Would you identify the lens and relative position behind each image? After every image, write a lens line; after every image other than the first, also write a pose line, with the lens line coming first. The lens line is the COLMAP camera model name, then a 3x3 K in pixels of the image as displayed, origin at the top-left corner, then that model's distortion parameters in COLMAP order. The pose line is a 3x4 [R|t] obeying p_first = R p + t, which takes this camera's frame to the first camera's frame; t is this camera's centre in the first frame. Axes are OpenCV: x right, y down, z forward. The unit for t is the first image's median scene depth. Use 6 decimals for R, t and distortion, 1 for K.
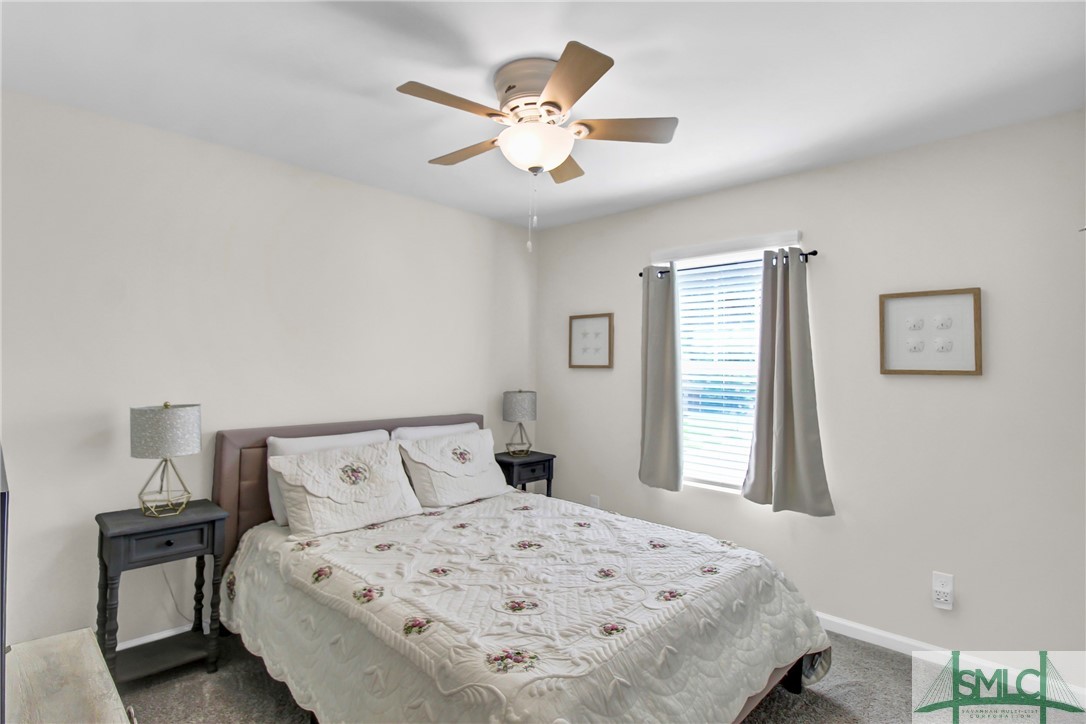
lens RADIAL K [[524.4, 0, 546.1], [0, 524.4, 332.6], [0, 0, 1]] dist [-0.001683, -0.000291]
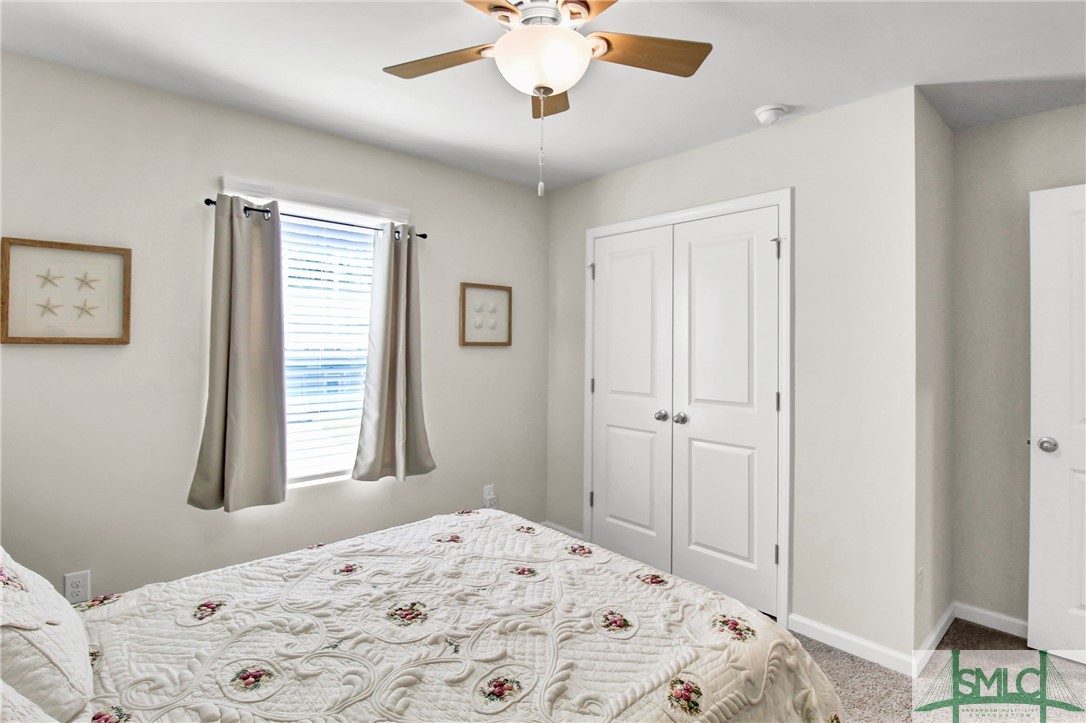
lens RADIAL K [[524.4, 0, 546.1], [0, 524.4, 332.1], [0, 0, 1]] dist [-0.001683, -0.000291]
pose [[0.089366, 0.003526, 0.995993, -0.600629], [-0.072117, 0.997392, 0.002940, 0.028315], [-0.993385, -0.072090, 0.089388, 0.689407]]
